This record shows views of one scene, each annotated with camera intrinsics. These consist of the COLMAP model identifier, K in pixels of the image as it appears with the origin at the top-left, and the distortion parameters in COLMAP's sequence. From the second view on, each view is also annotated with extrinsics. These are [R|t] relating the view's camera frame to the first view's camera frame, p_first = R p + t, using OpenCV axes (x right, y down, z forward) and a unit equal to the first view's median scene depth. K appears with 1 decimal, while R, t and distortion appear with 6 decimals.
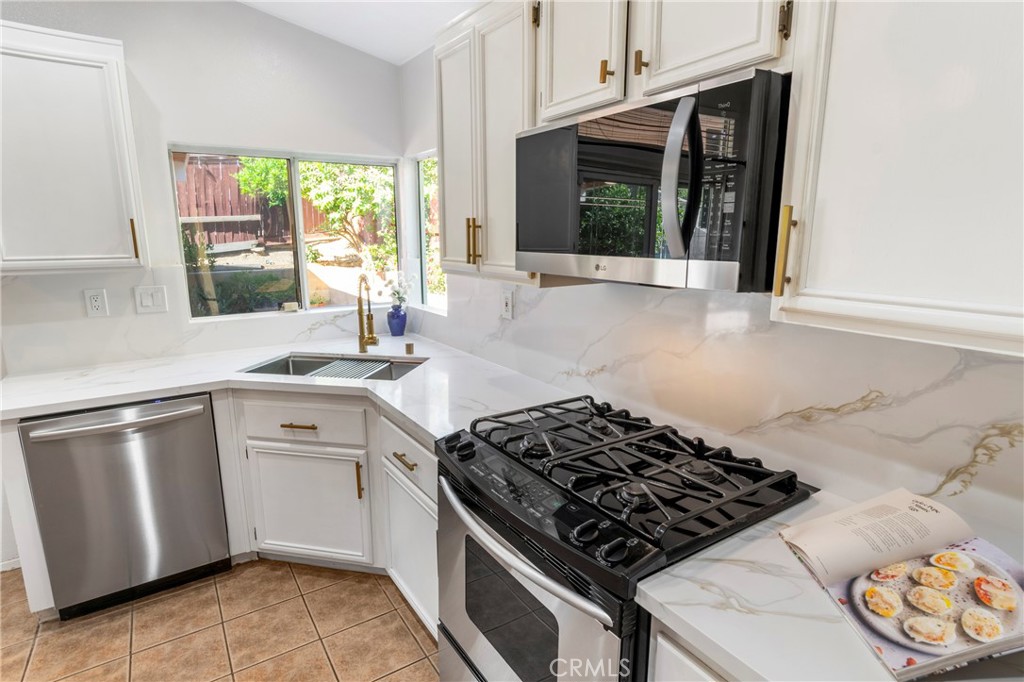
lens RADIAL K [[537.0, 0, 511.6], [0, 537.0, 349.8], [0, 0, 1]] dist [-0.000684, 0.000607]
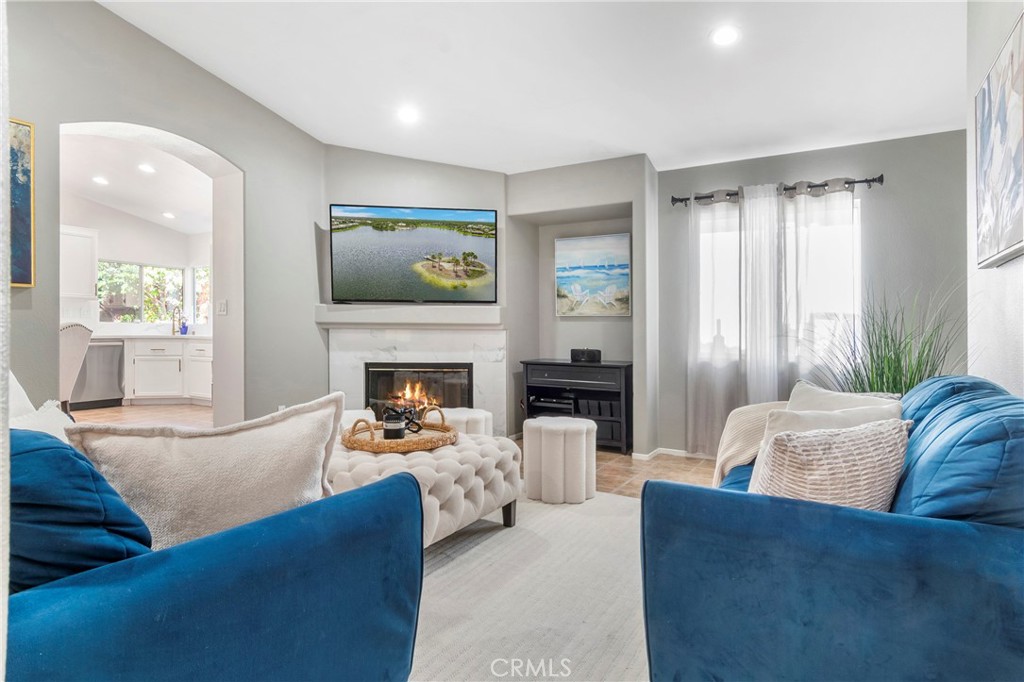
lens RADIAL K [[548.4, 0, 510.1], [0, 548.4, 353.0], [0, 0, 1]] dist [0.001377, -0.000363]
pose [[0.898399, 0.000791, 0.439179, 0.049796], [0.078315, 0.983682, -0.161975, 0.861602], [-0.432141, 0.179912, 0.883677, -2.789851]]
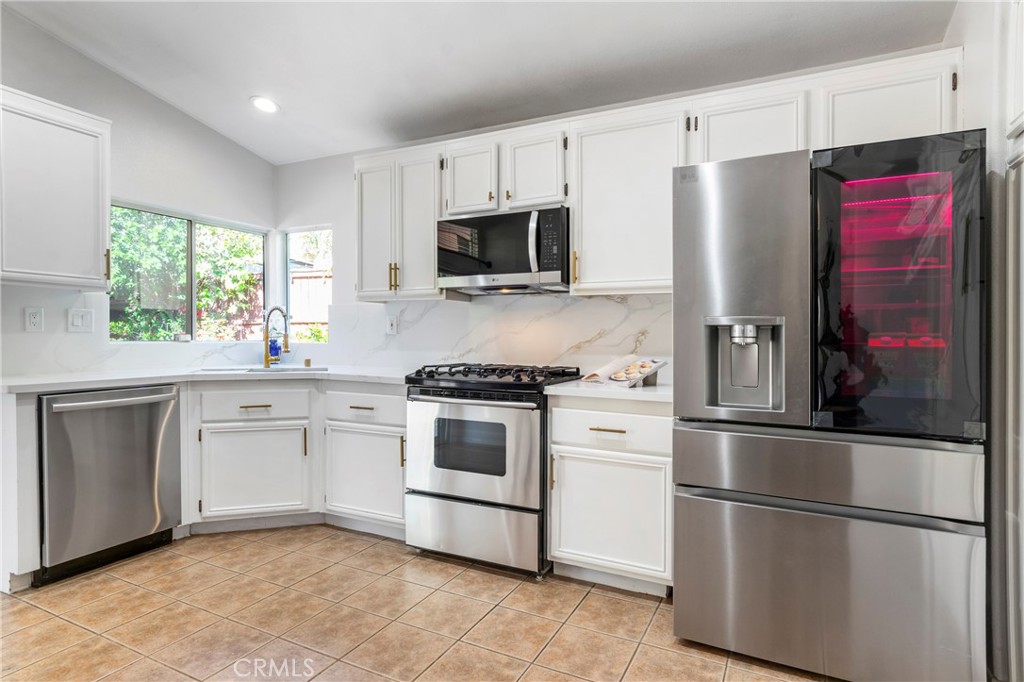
lens RADIAL K [[548.4, 0, 510.1], [0, 548.4, 353.0], [0, 0, 1]] dist [0.001377, -0.000363]
pose [[0.867644, -0.007087, 0.497135, -0.535114], [0.099262, 0.982237, -0.159240, 0.299660], [-0.487176, 0.187511, 0.852936, -0.526367]]
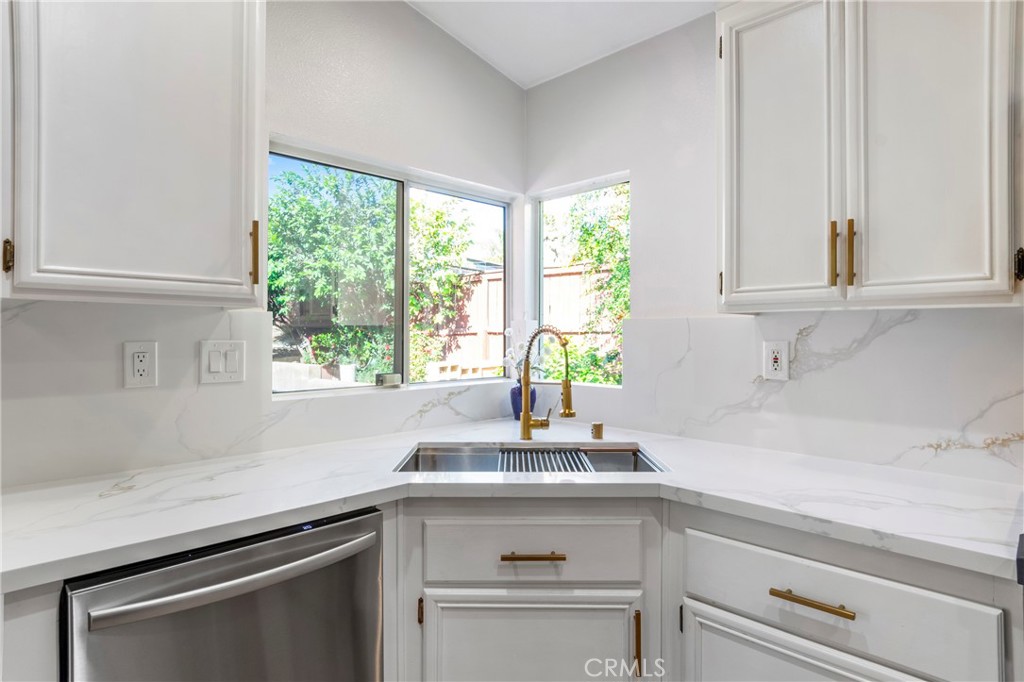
lens RADIAL K [[554.4, 0, 508.9], [0, 554.4, 344.7], [0, 0, 1]] dist [-0.005252, -0.001060]
pose [[0.980584, -0.000200, 0.196097, -0.553098], [0.039580, 0.979620, -0.196921, 0.031306], [-0.192062, 0.200859, 0.960608, 0.367270]]
